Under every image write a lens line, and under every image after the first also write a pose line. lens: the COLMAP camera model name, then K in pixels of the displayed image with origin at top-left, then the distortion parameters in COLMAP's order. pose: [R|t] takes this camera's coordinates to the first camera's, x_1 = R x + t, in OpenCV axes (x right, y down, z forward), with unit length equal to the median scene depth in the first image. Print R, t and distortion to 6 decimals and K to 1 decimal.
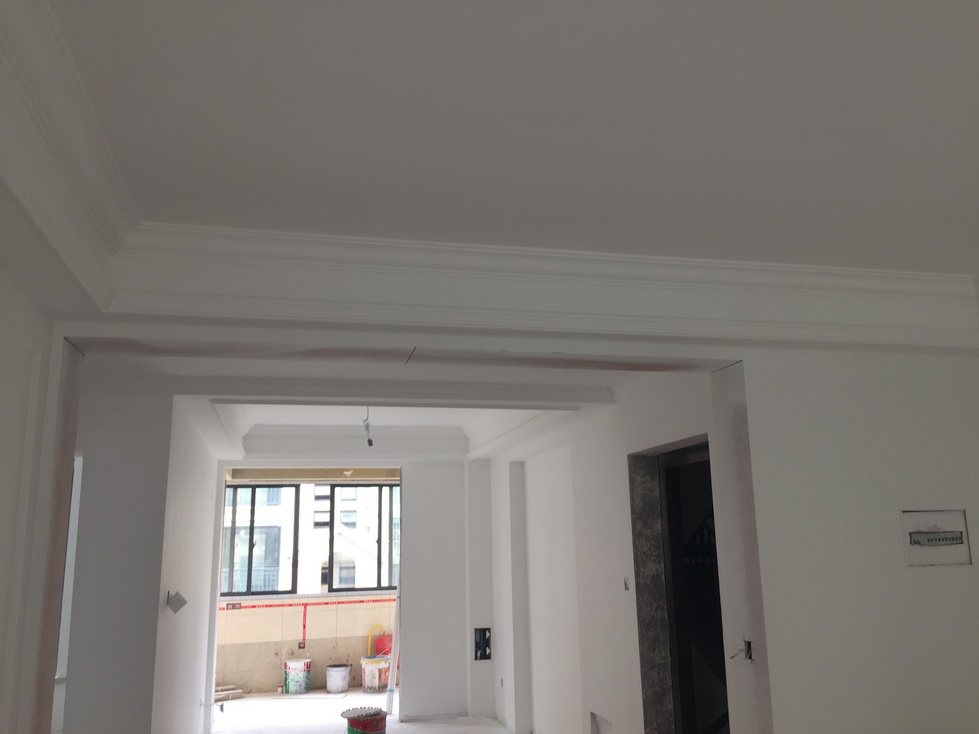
lens RADIAL K [[840.0, 0, 493.5], [0, 840.0, 362.0], [0, 0, 1]] dist [0.071434, -0.096941]
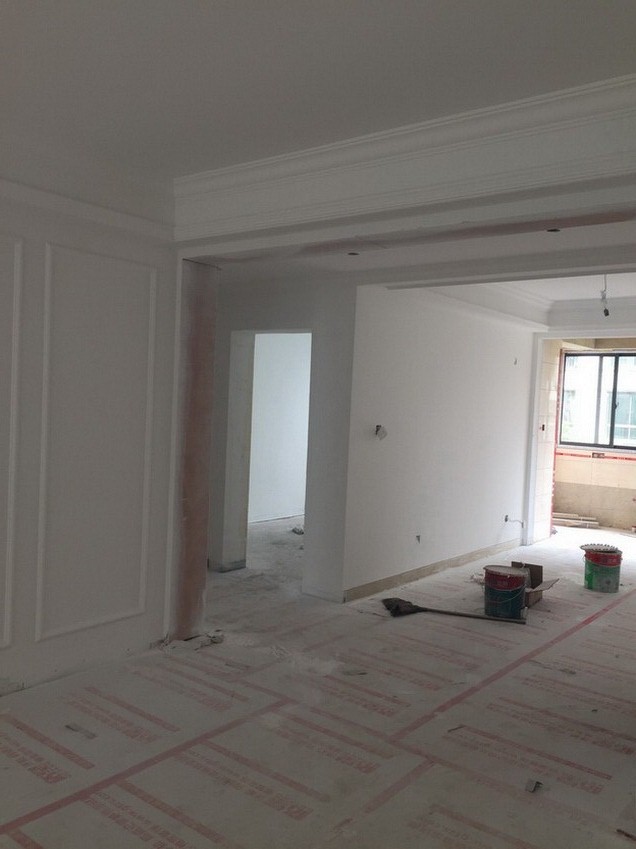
lens RADIAL K [[728.4, 0, 321.0], [0, 728.4, 425.5], [0, 0, 1]] dist [0.071434, -0.096941]
pose [[0.624447, 0.076402, -0.777321, 0.248892], [0.108569, 0.977053, 0.183250, 0.017595], [0.773485, -0.198823, 0.601823, 0.093600]]
